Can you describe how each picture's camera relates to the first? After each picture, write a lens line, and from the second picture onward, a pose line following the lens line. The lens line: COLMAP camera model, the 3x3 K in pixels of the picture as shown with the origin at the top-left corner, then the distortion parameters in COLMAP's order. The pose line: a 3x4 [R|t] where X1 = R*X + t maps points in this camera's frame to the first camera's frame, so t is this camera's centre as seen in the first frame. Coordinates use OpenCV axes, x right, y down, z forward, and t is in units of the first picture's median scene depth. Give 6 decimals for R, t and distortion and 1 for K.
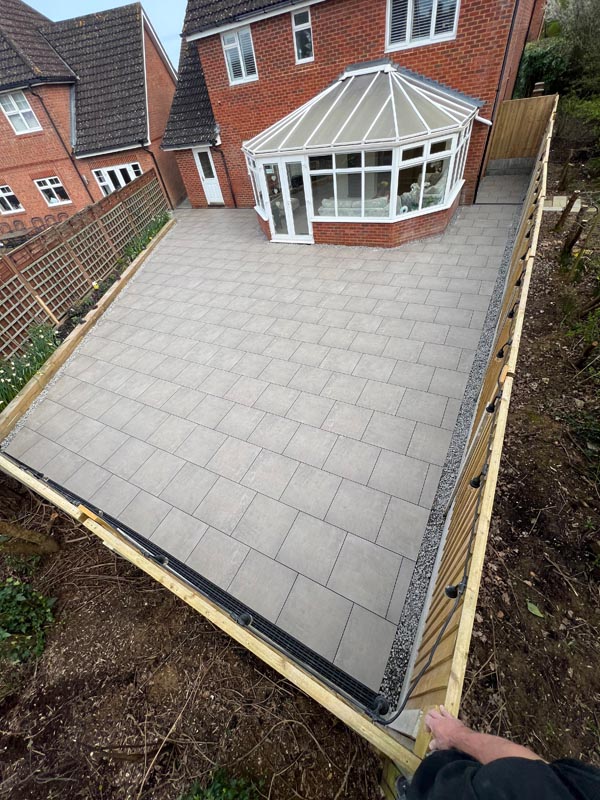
lens RADIAL K [[322.0, 0, 297.7], [0, 322.0, 399.3], [0, 0, 1]] dist [-0.002014, 0.000649]
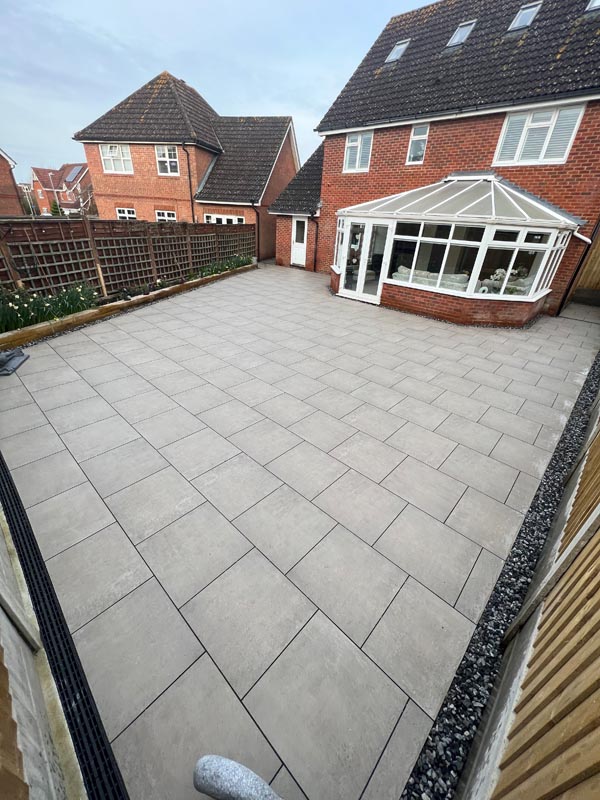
lens RADIAL K [[322.0, 0, 298.4], [0, 322.0, 399.2], [0, 0, 1]] dist [-0.002014, 0.000649]
pose [[0.945879, 0.296587, -0.131716, 0.035614], [-0.320625, 0.916786, -0.238125, 0.090550], [0.050131, 0.267469, 0.962262, 0.147840]]
